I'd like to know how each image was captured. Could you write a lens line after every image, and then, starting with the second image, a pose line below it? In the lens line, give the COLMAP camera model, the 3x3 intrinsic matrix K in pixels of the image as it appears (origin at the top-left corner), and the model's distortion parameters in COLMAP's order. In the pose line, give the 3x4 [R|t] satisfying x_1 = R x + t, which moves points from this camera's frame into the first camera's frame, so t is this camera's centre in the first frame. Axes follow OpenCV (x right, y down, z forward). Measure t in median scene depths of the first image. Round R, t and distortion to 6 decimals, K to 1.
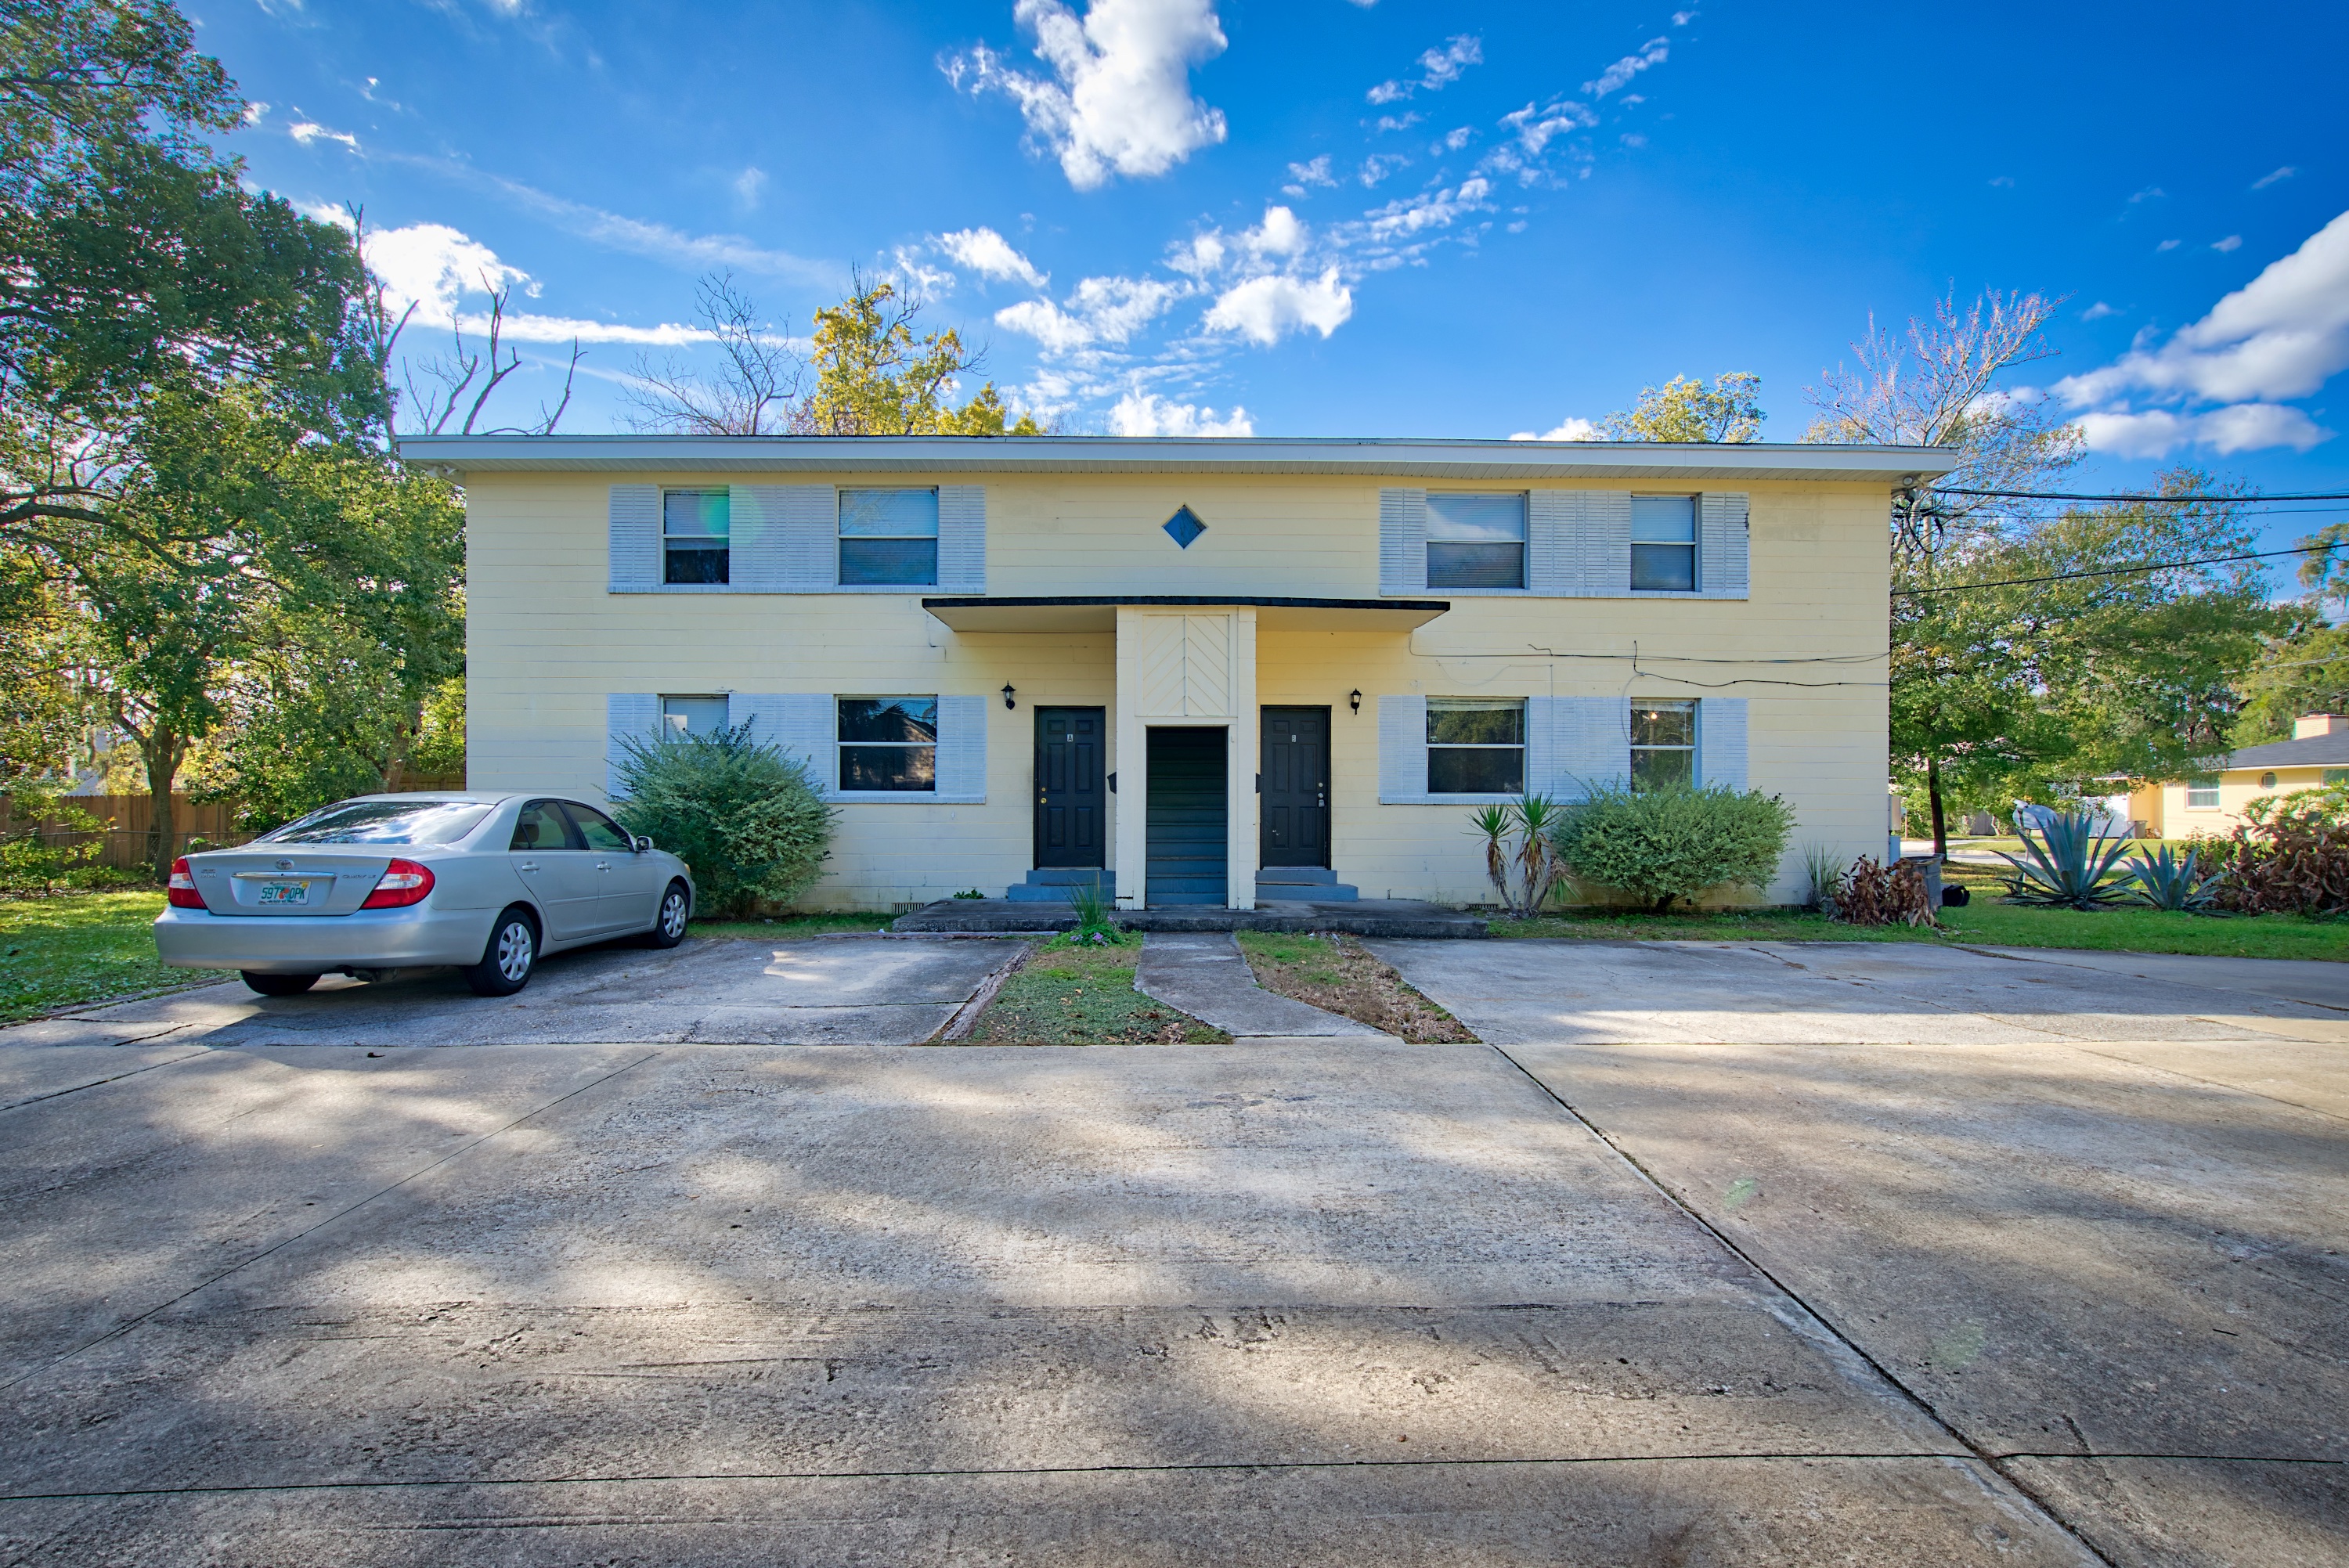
lens RADIAL K [[1064.2, 0, 1174.5], [0, 1064.2, 784.0], [0, 0, 1]] dist [-0.041208, 0.010899]
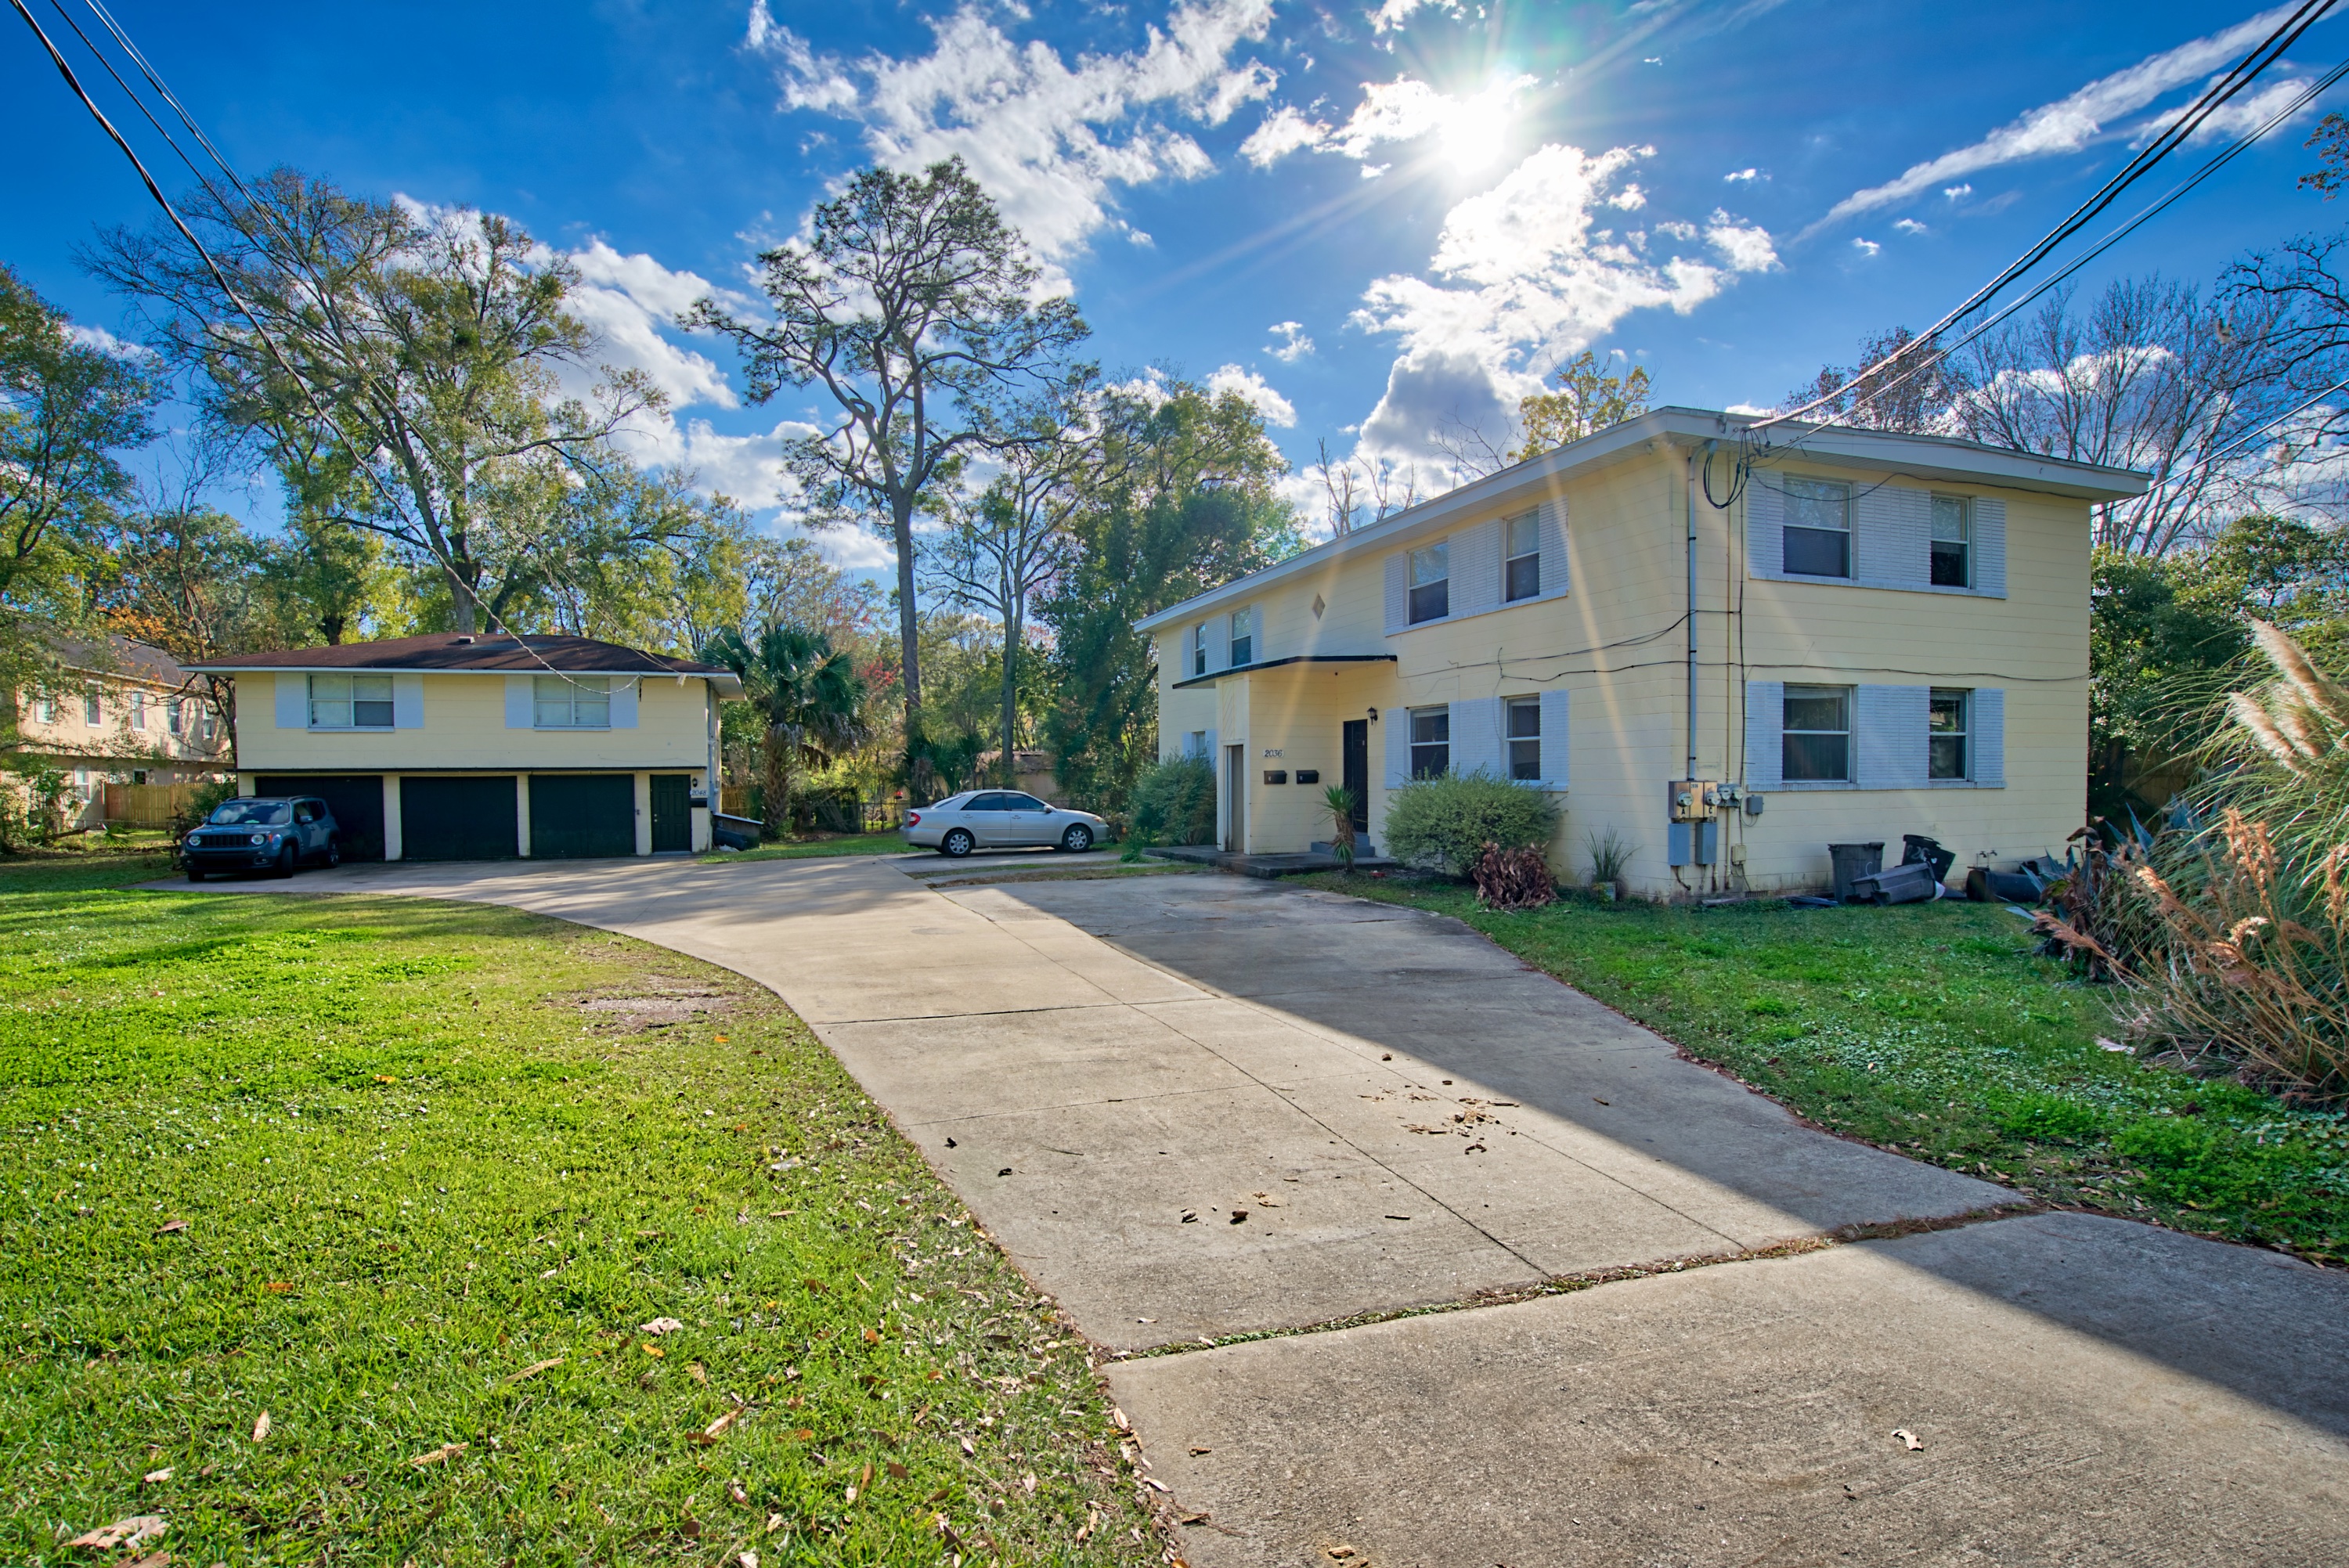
lens RADIAL K [[1143.1, 0, 1174.5], [0, 1143.1, 784.0], [0, 0, 1]] dist [0.001728, 0.000096]
pose [[0.376592, -0.008640, -0.926339, 1.460631], [0.035693, 0.999349, 0.005190, -0.005087], [0.925691, -0.035018, 0.376656, 0.187677]]
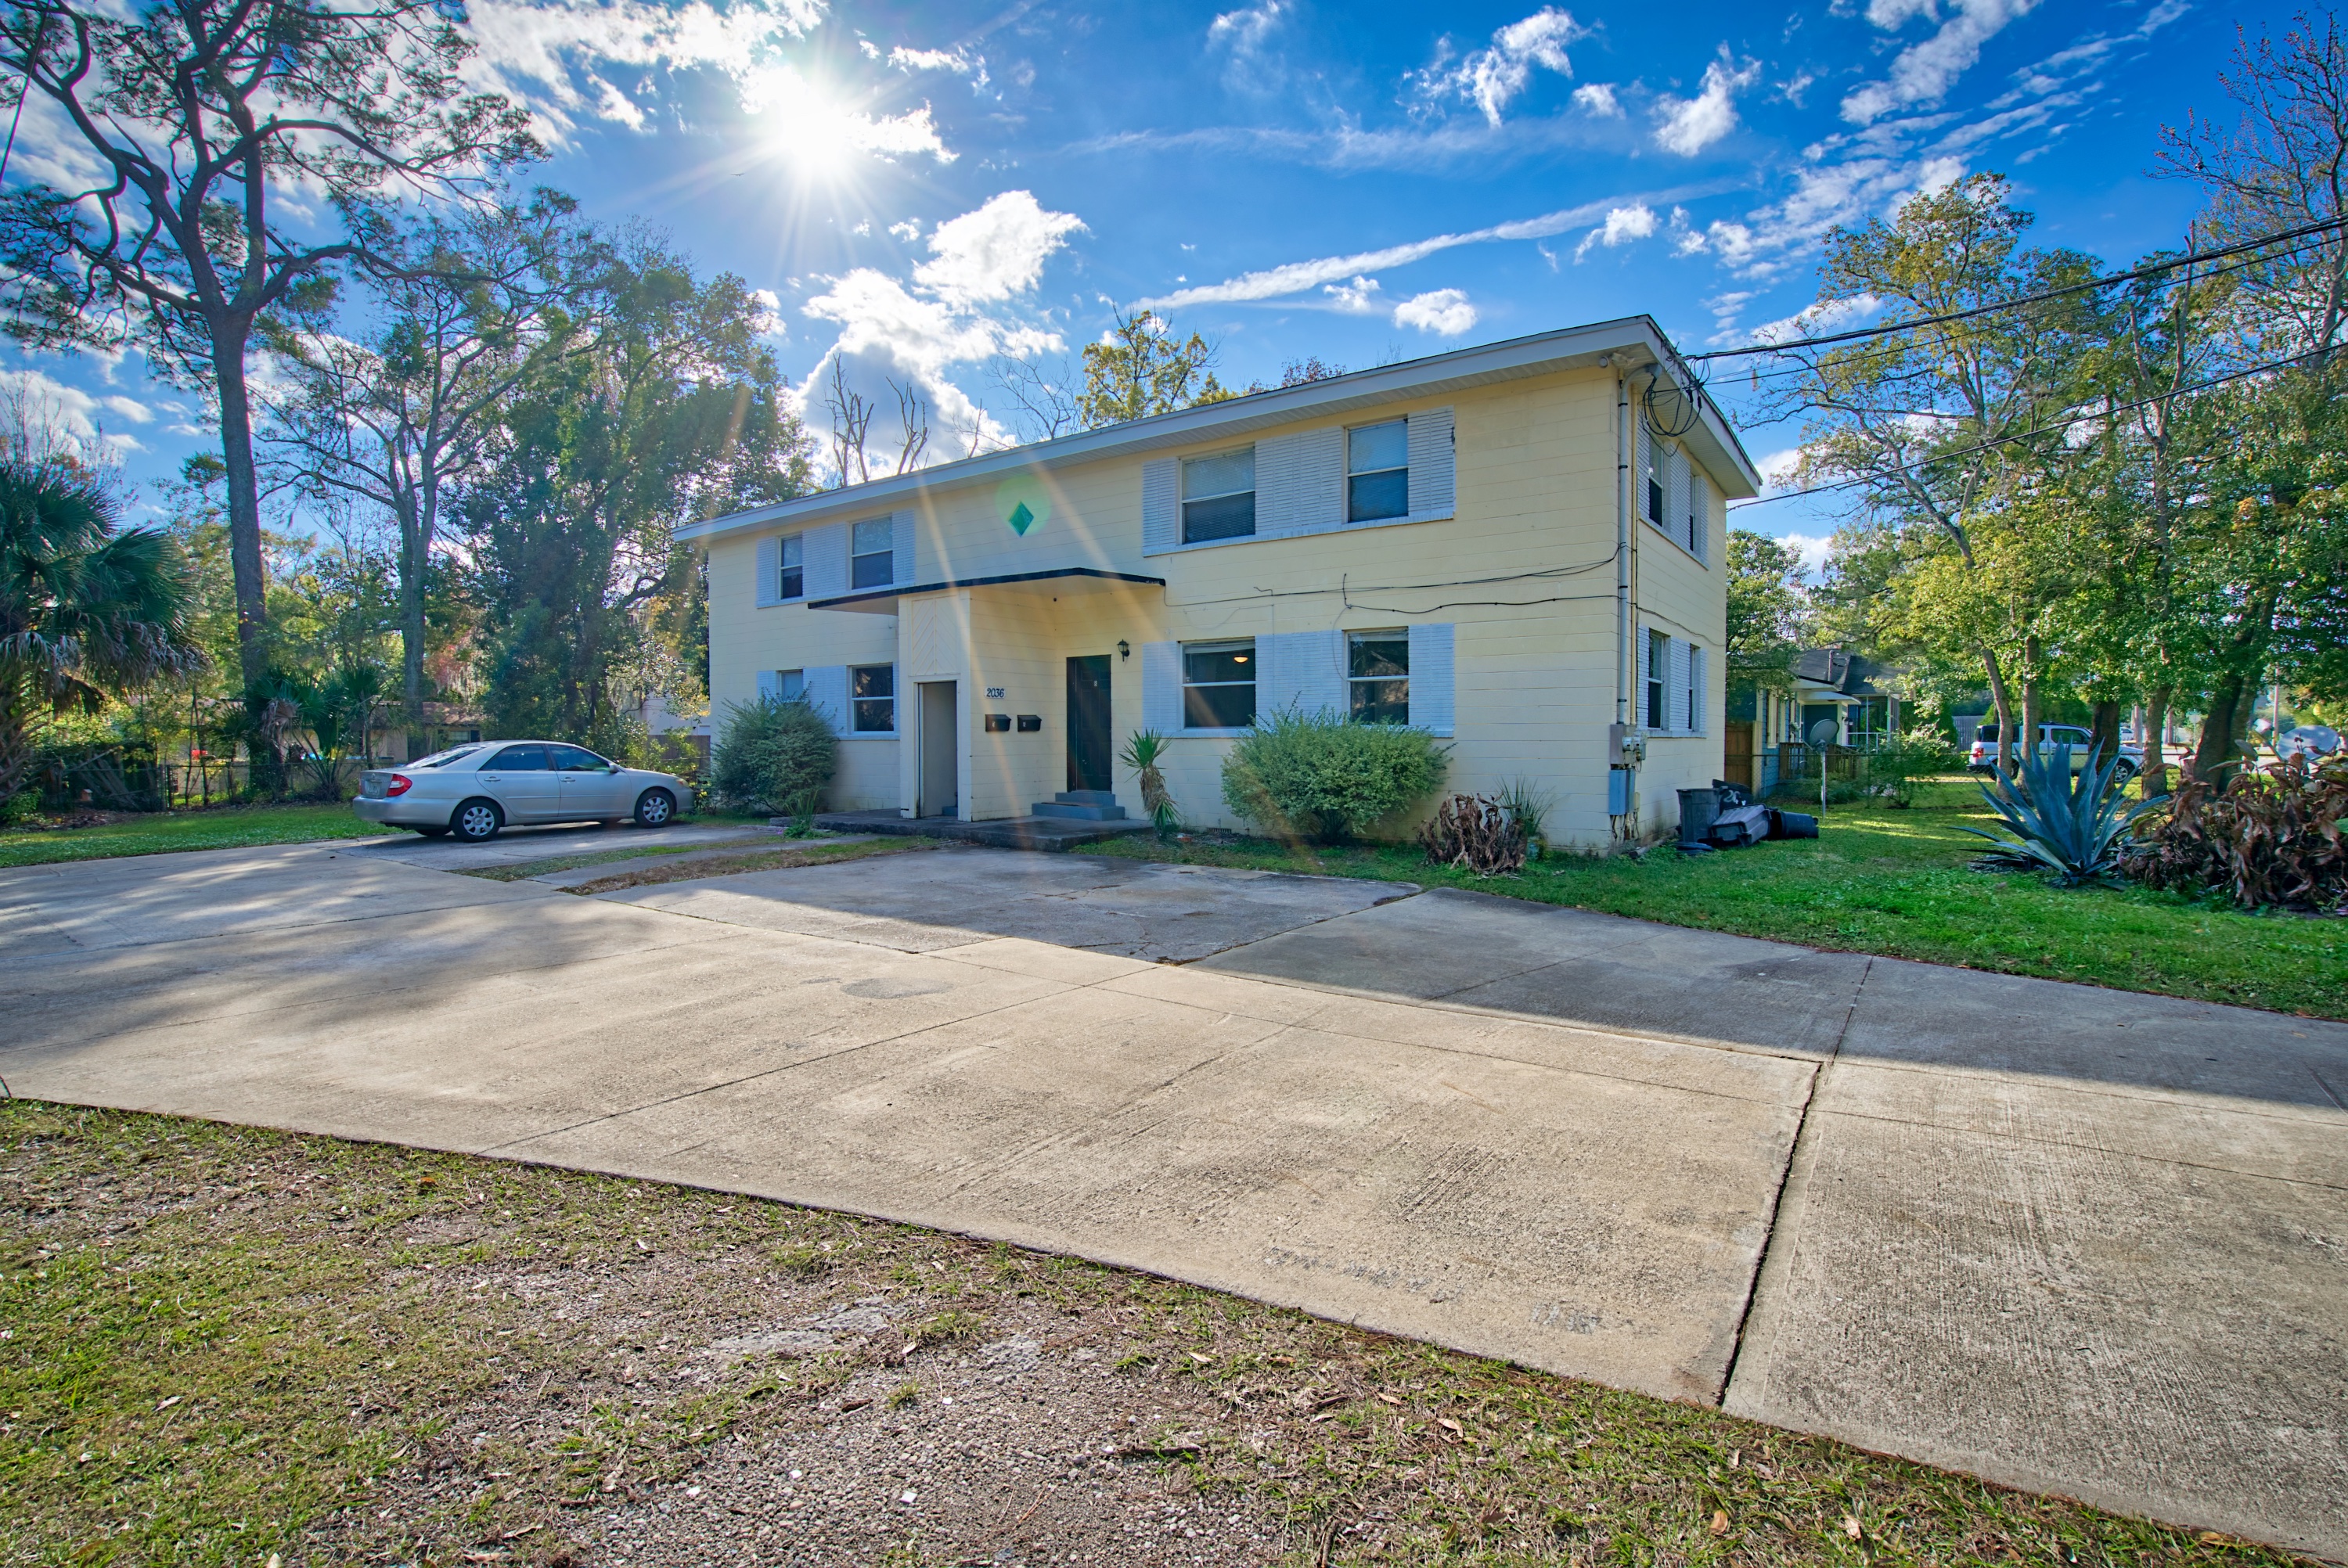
lens RADIAL K [[1063.7, 0, 1174.0], [0, 1063.7, 784.0], [0, 0, 1]] dist [-0.041208, 0.010899]
pose [[0.829242, 0.011050, -0.558780, 0.869835], [0.024362, 0.998140, 0.055892, 0.005037], [0.558358, -0.059961, 0.827430, 0.051567]]
